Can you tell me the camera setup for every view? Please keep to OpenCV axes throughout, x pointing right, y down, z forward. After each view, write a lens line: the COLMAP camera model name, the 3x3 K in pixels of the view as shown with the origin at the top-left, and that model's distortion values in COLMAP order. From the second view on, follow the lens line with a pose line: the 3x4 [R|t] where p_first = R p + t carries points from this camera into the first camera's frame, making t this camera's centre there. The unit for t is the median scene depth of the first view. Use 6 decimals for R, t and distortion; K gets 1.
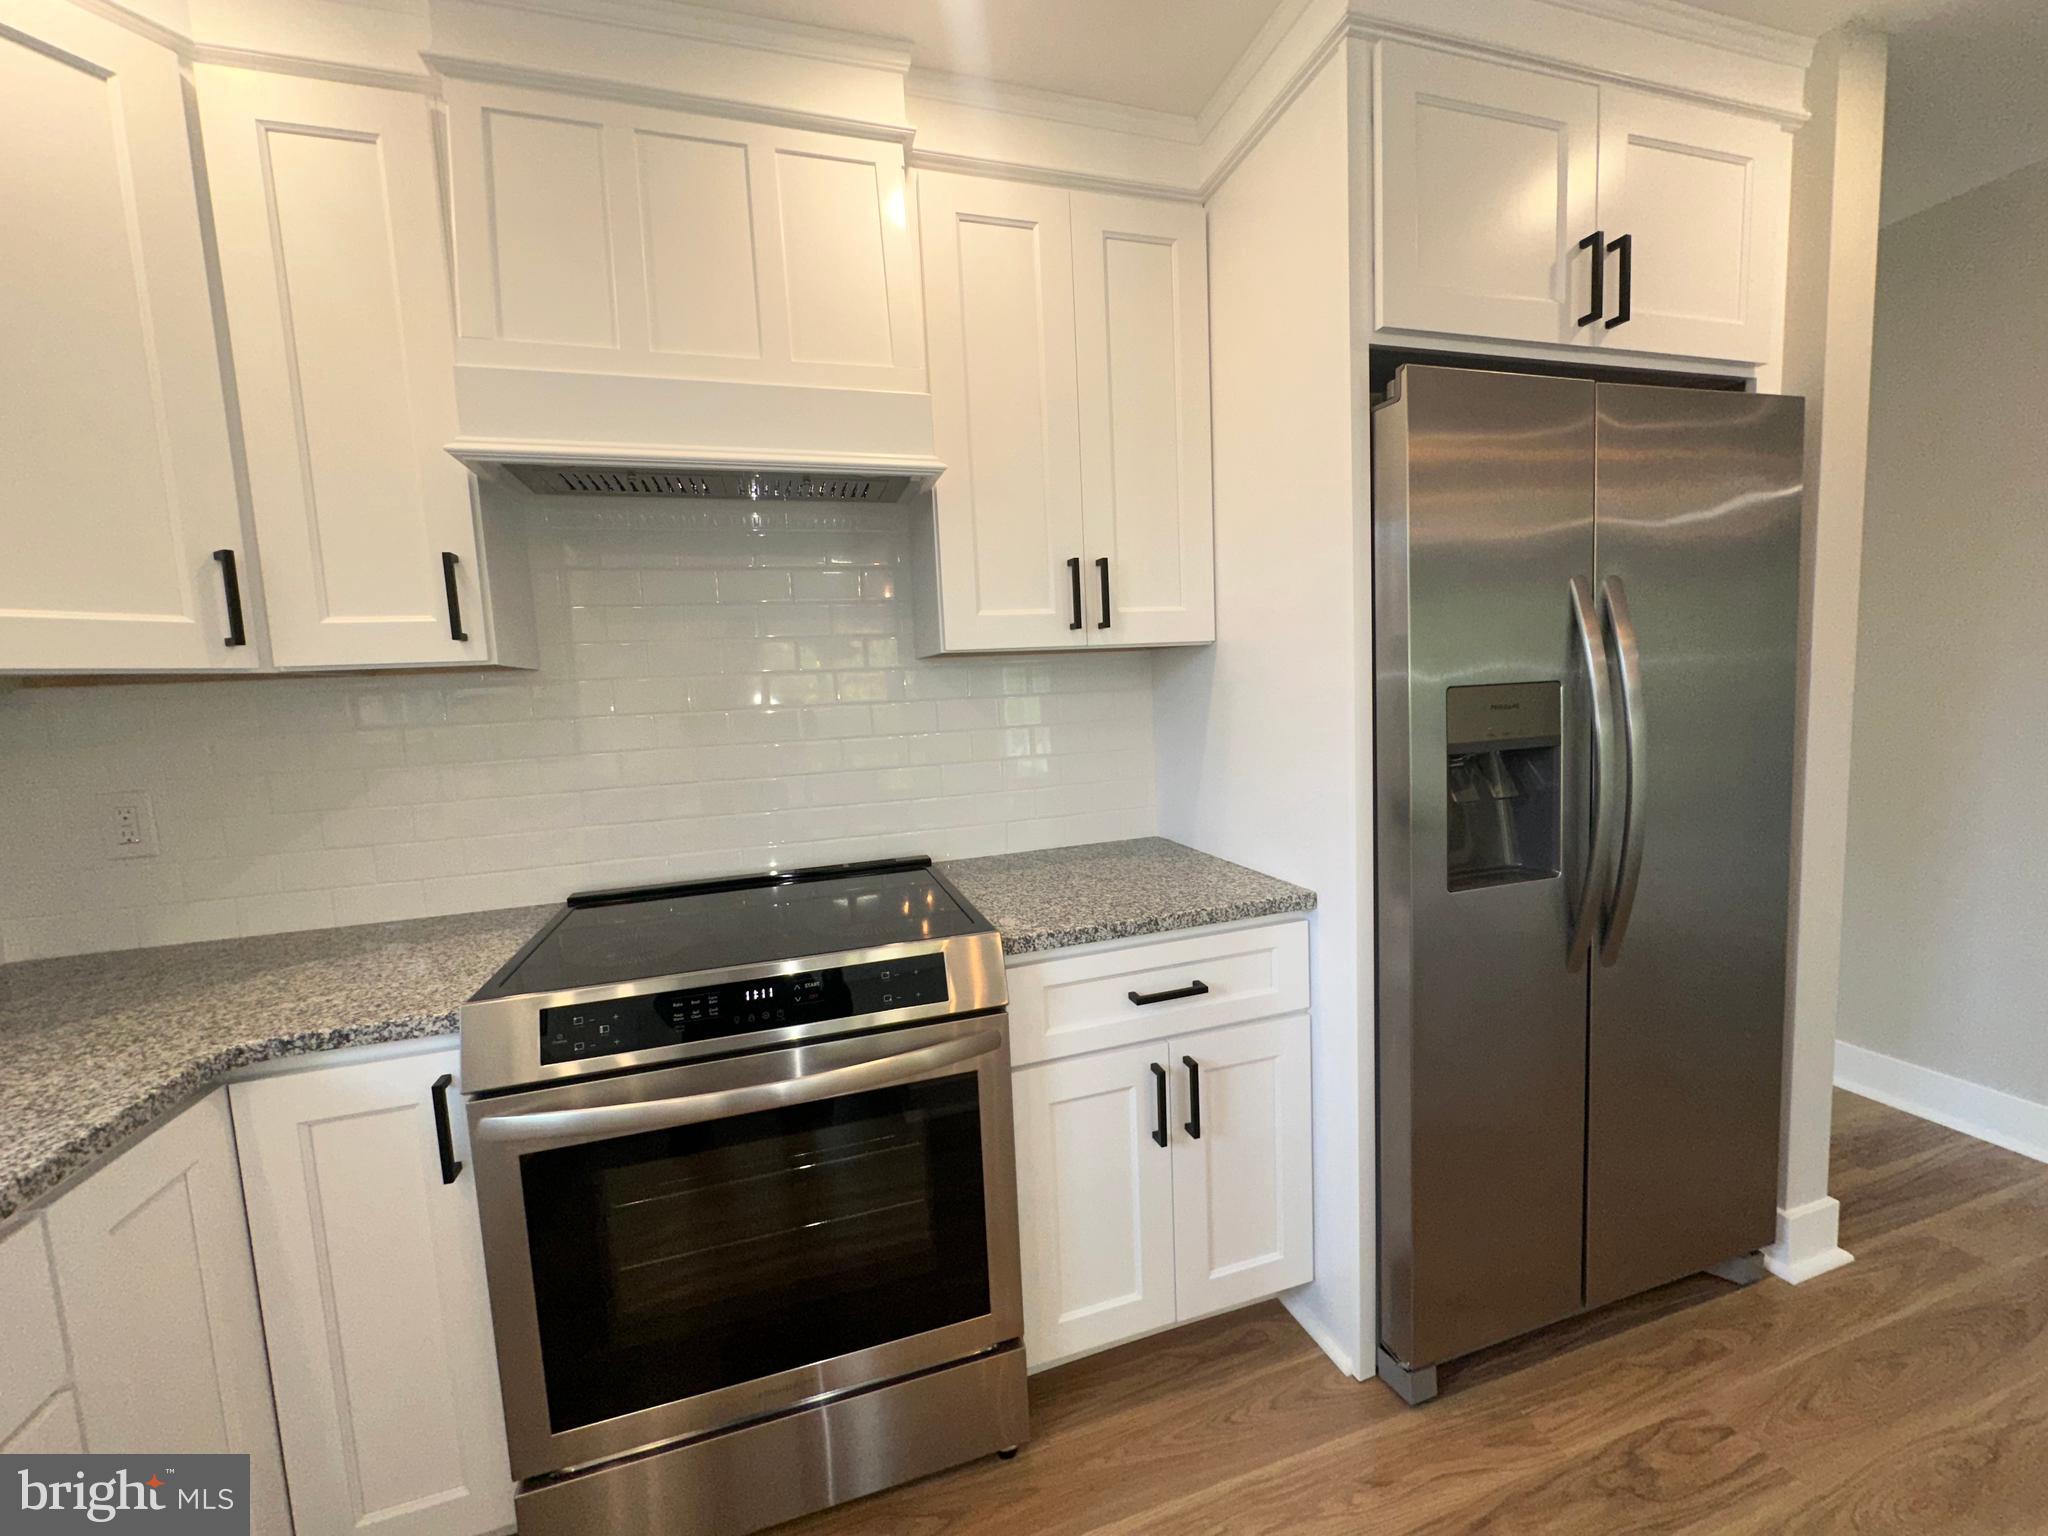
lens RADIAL K [[826.2, 0, 1024.2], [0, 826.2, 763.7], [0, 0, 1]] dist [-0.001731, 0.001266]
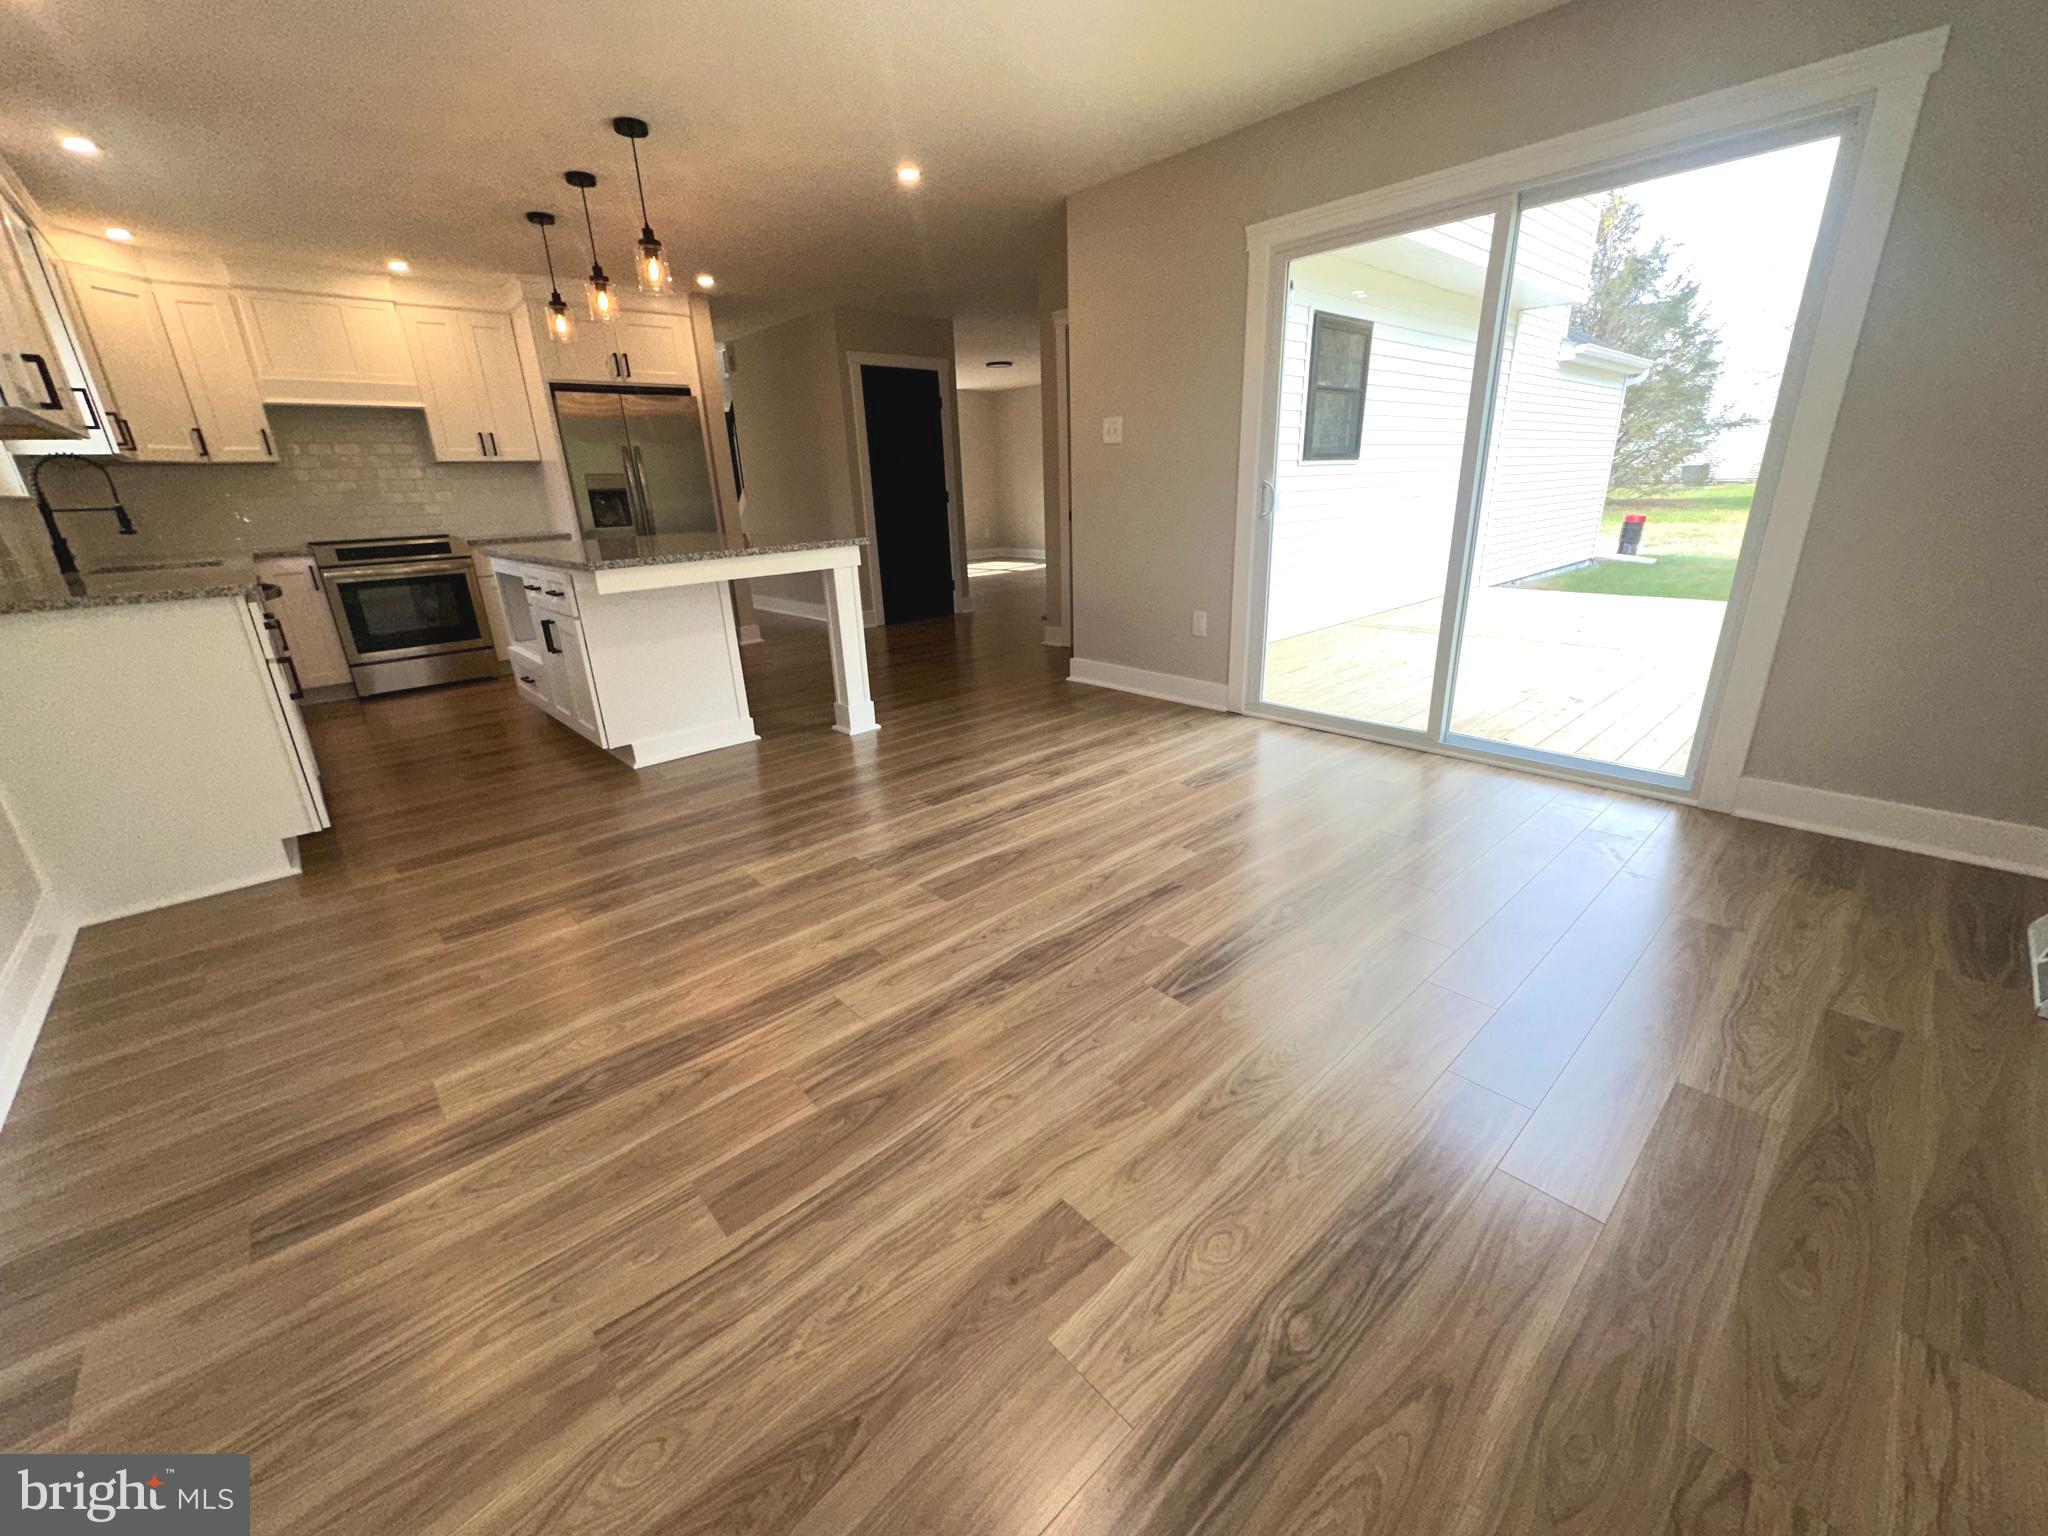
lens RADIAL K [[826.2, 0, 1031.0], [0, 826.2, 764.6], [0, 0, 1]] dist [-0.001731, 0.001266]
pose [[0.906806, -0.123886, 0.402933, 0.693386], [0.034727, 0.974546, 0.221481, 0.479922], [-0.420115, -0.186848, 0.888027, -3.818151]]
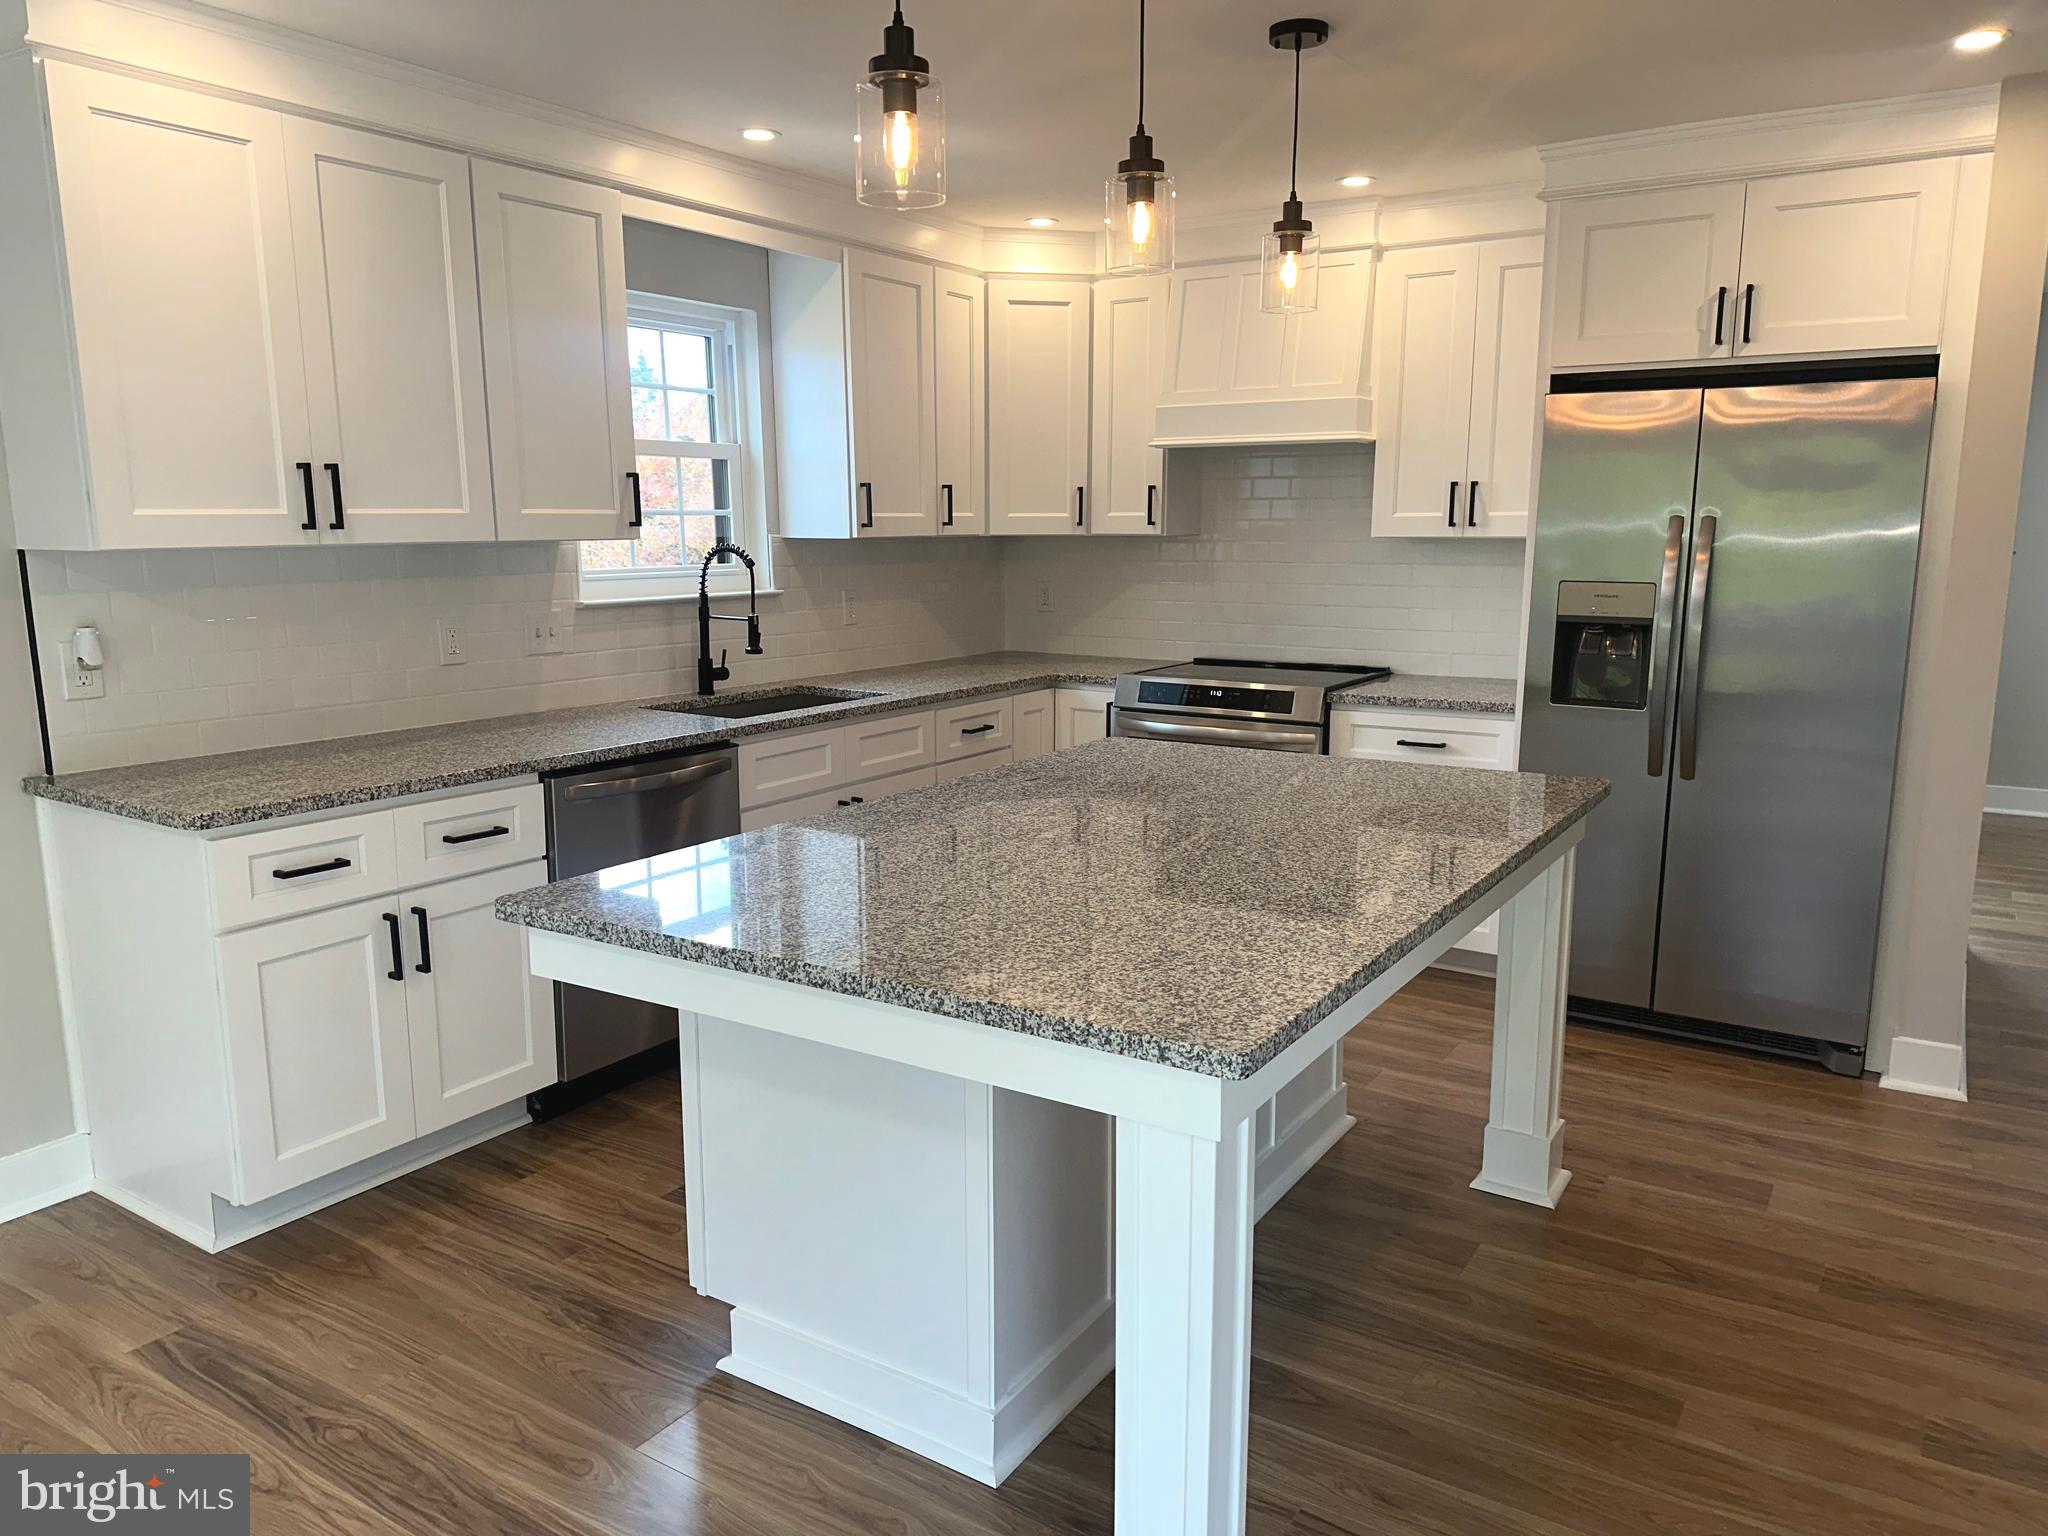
lens RADIAL K [[1444.8, 0, 1017.7], [0, 1444.8, 788.8], [0, 0, 1]] dist [0.088801, -0.096320]
pose [[0.638303, 0.189972, -0.745976, 2.141701], [-0.103364, 0.981446, 0.161492, -0.045978], [0.762814, -0.025974, 0.646097, -1.818812]]
